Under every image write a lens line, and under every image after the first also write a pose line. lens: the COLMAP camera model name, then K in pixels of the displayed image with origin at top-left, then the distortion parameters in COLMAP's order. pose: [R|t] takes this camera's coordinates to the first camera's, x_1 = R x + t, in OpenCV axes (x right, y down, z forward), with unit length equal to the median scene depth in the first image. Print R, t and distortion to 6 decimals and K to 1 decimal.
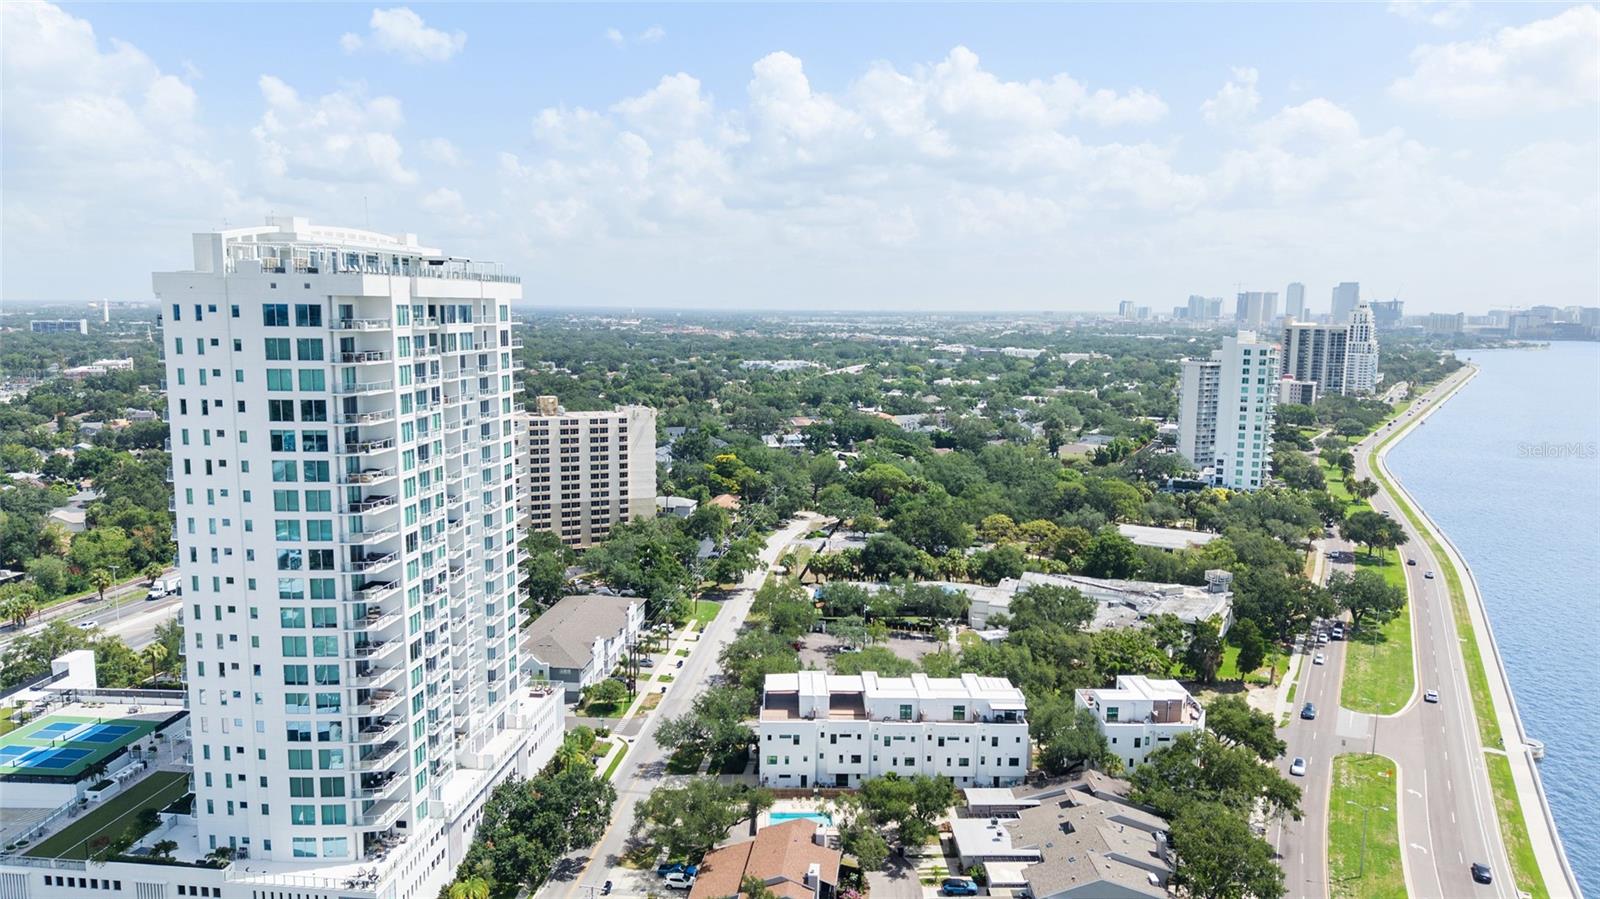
lens RADIAL K [[1047.4, 0, 817.3], [0, 1047.4, 441.8], [0, 0, 1]] dist [0.060874, -0.074305]
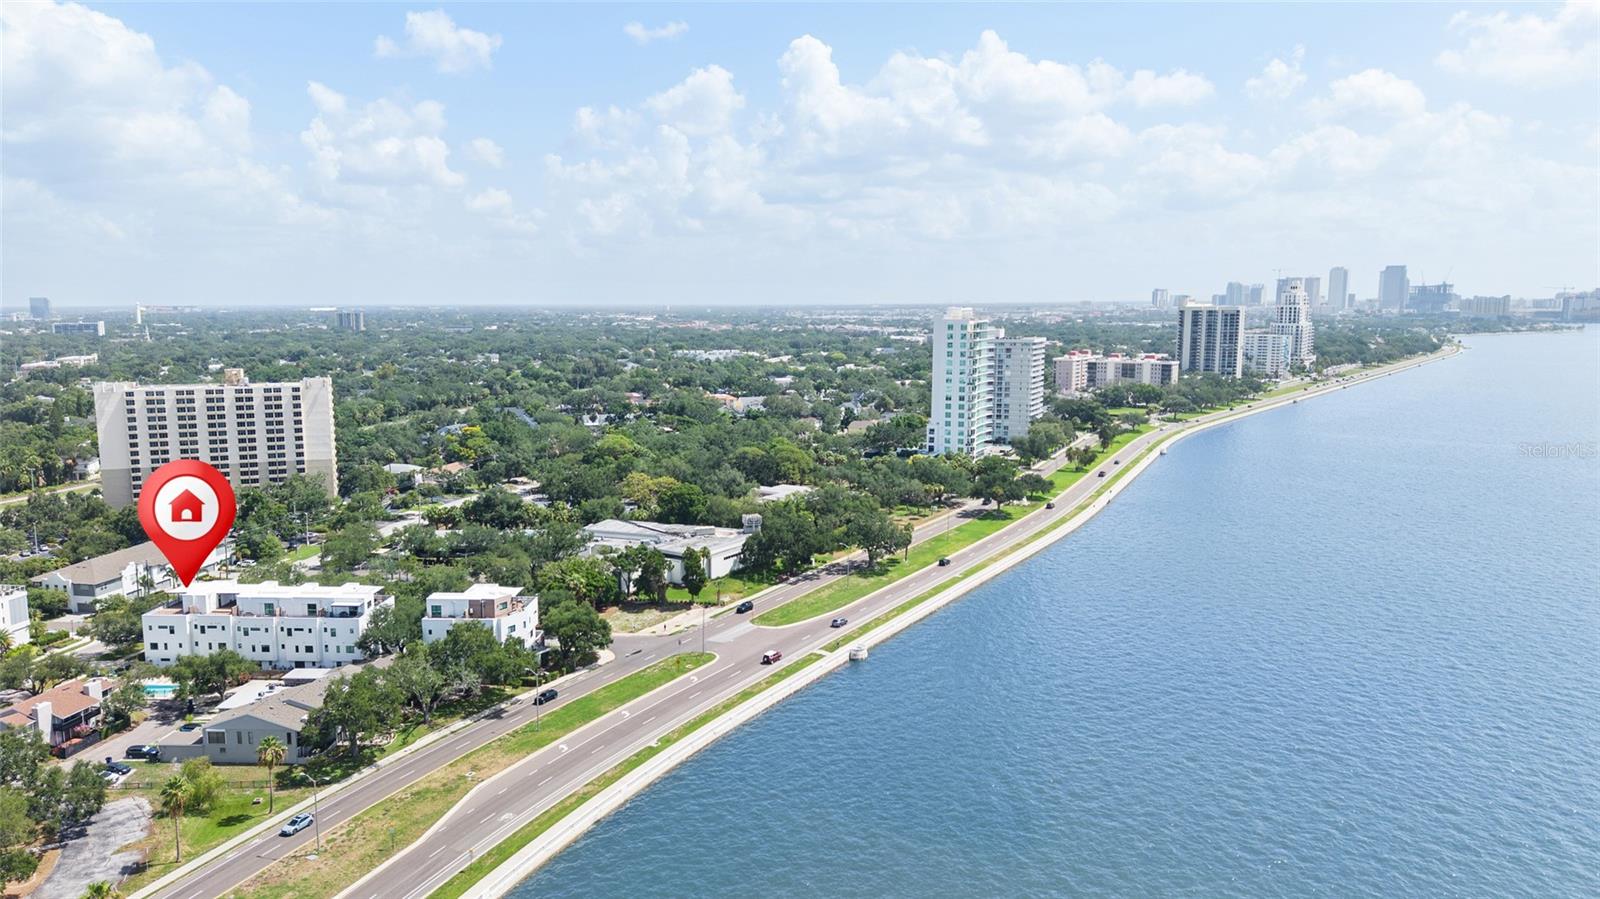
lens RADIAL K [[1068.9, 0, 800.0], [0, 1068.9, 449.5], [0, 0, 1]] dist [0.057863, -0.061121]
pose [[0.996971, -0.004740, -0.077630, 0.216101], [0.005391, 0.999952, 0.008177, 0.018174], [0.077588, -0.008571, 0.996949, -0.052218]]
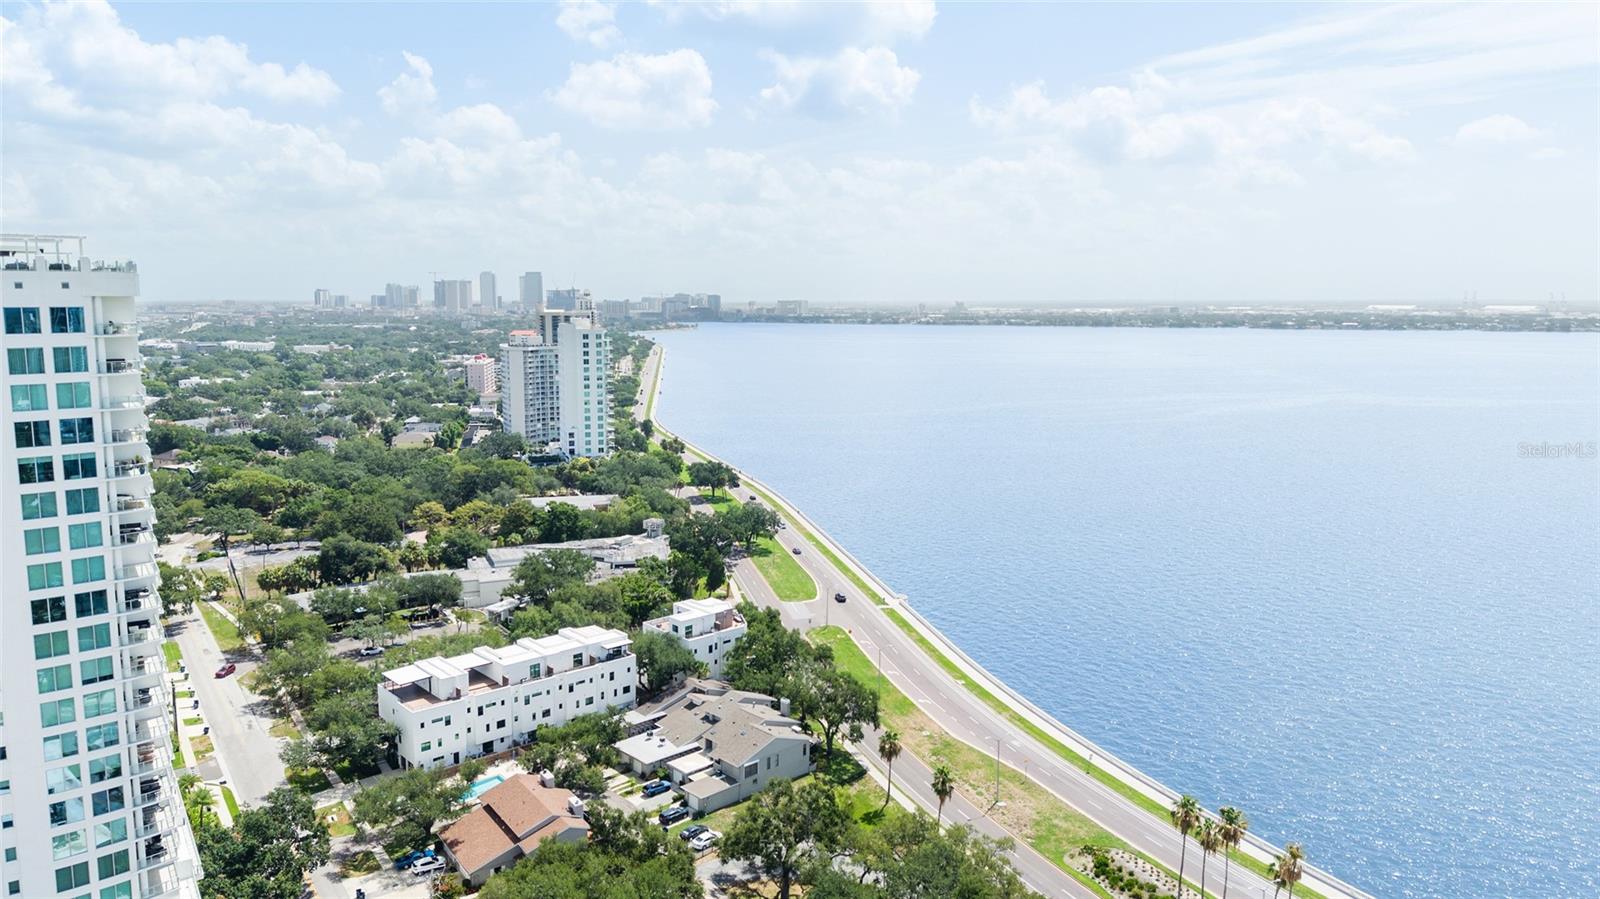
lens RADIAL K [[1060.0, 0, 781.2], [0, 1060.0, 432.7], [0, 0, 1]] dist [0.065866, -0.105120]
pose [[0.761836, -0.090751, 0.641382, -0.111900], [0.089938, 0.995367, 0.034008, -0.001112], [-0.641496, 0.031776, 0.766468, -0.005877]]
